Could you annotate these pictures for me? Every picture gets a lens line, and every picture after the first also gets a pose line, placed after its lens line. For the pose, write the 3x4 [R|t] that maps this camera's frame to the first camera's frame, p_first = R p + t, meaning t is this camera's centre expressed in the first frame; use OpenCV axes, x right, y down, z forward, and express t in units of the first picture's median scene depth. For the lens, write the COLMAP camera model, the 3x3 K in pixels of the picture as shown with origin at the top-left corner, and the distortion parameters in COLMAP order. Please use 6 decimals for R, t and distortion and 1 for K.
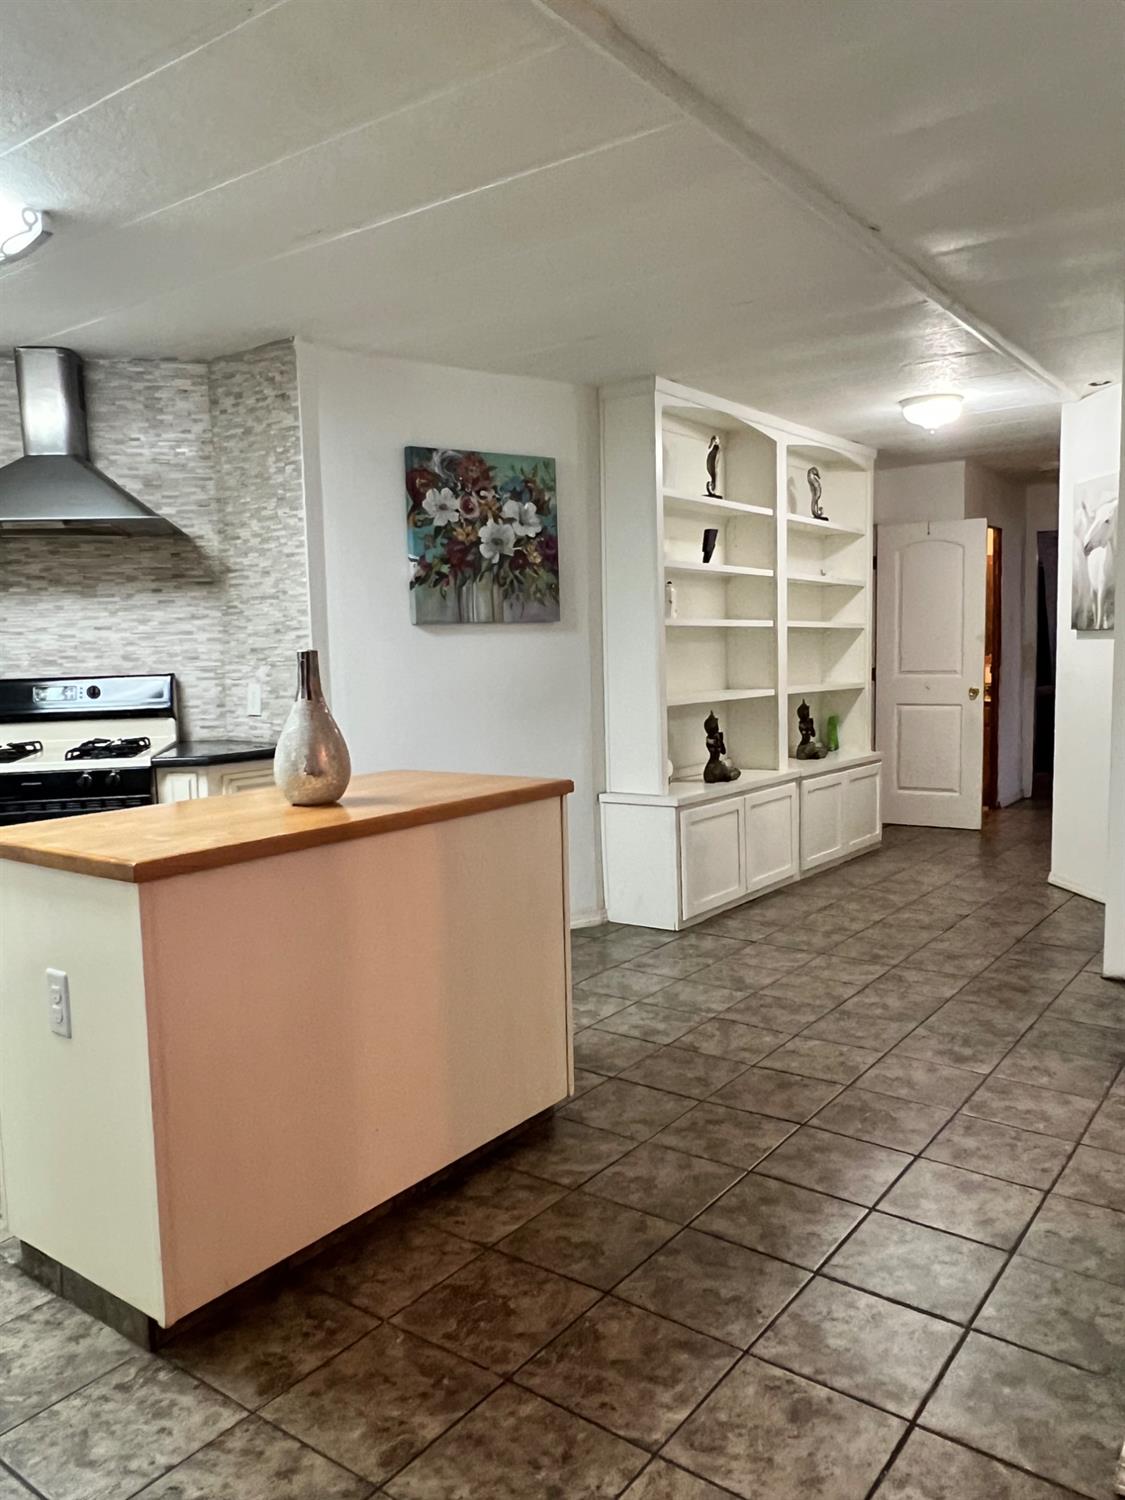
lens RADIAL K [[1106.9, 0, 576.1], [0, 1106.9, 747.9], [0, 0, 1]] dist [0.005540, -0.001306]
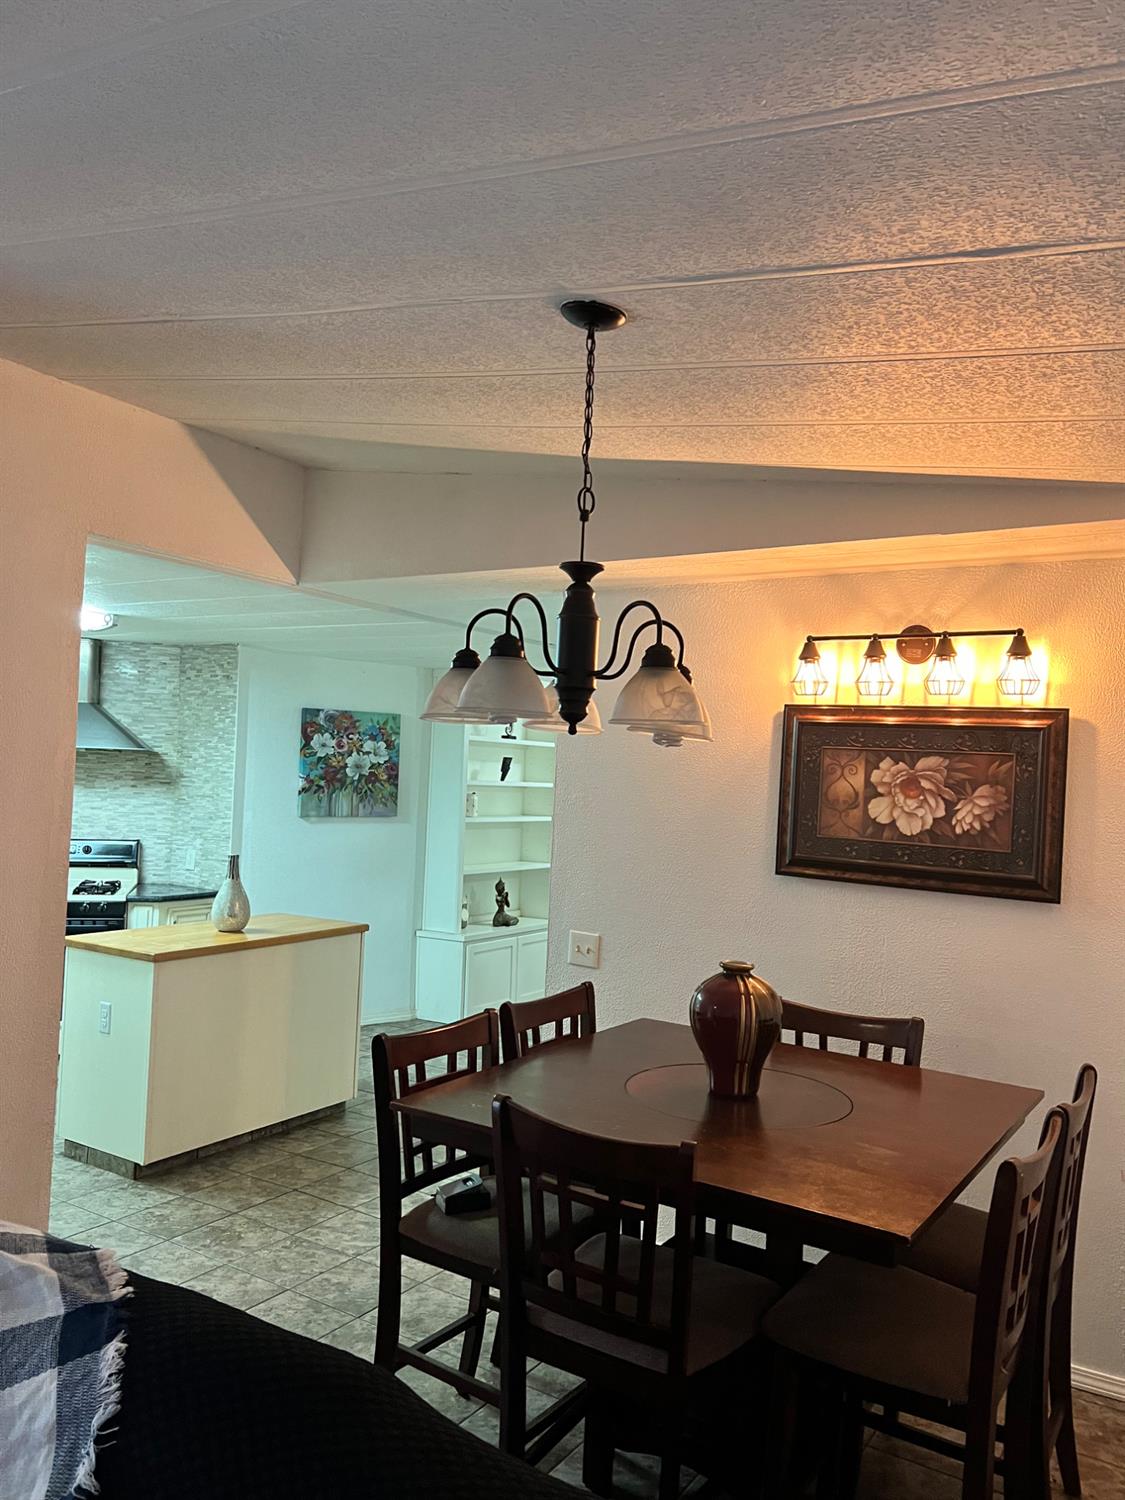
lens RADIAL K [[1134.5, 0, 570.9], [0, 1134.5, 762.2], [0, 0, 1]] dist [0.133374, -0.265998]
pose [[0.995698, 0.065476, 0.065563, 0.130494], [-0.058489, 0.992925, -0.103335, -0.043665], [-0.071865, 0.099056, 0.992483, -0.669505]]
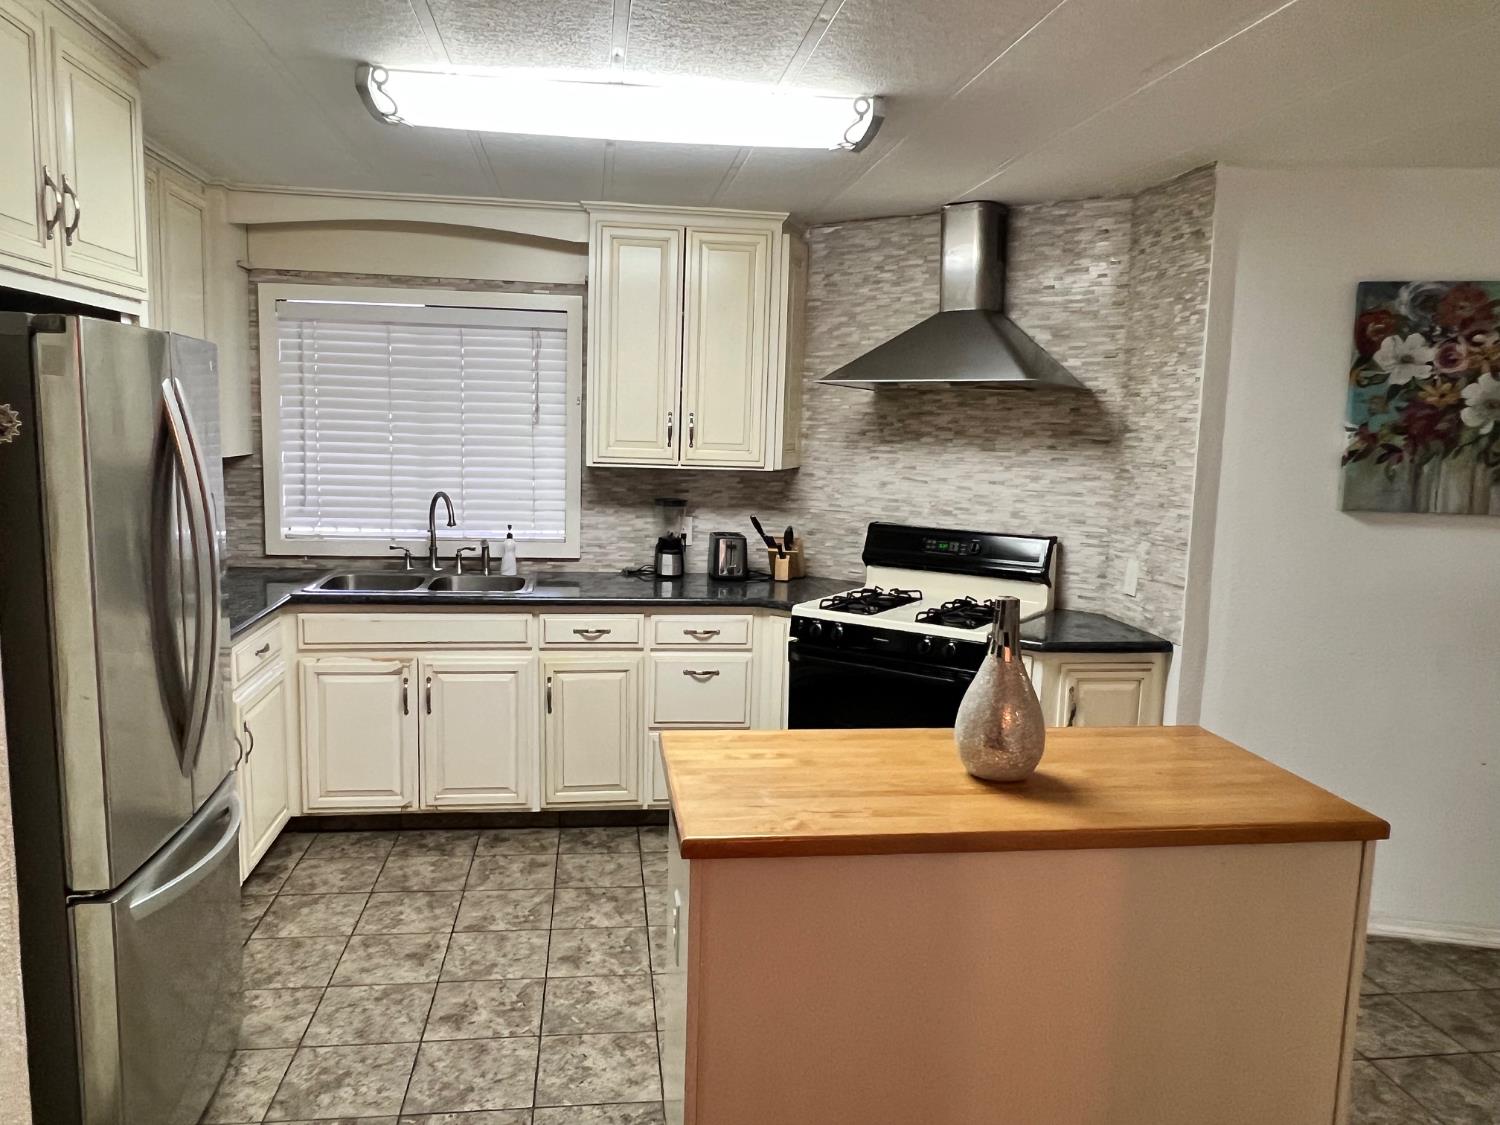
lens RADIAL K [[1106.9, 0, 750.0], [0, 1106.9, 562.5], [0, 0, 1]] dist [0.005540, -0.001306]
pose [[0.696284, 0.136077, -0.704749, 0.120660], [-0.111226, 0.990460, 0.081353, -0.093554], [0.709096, 0.021742, 0.704776, 0.156610]]
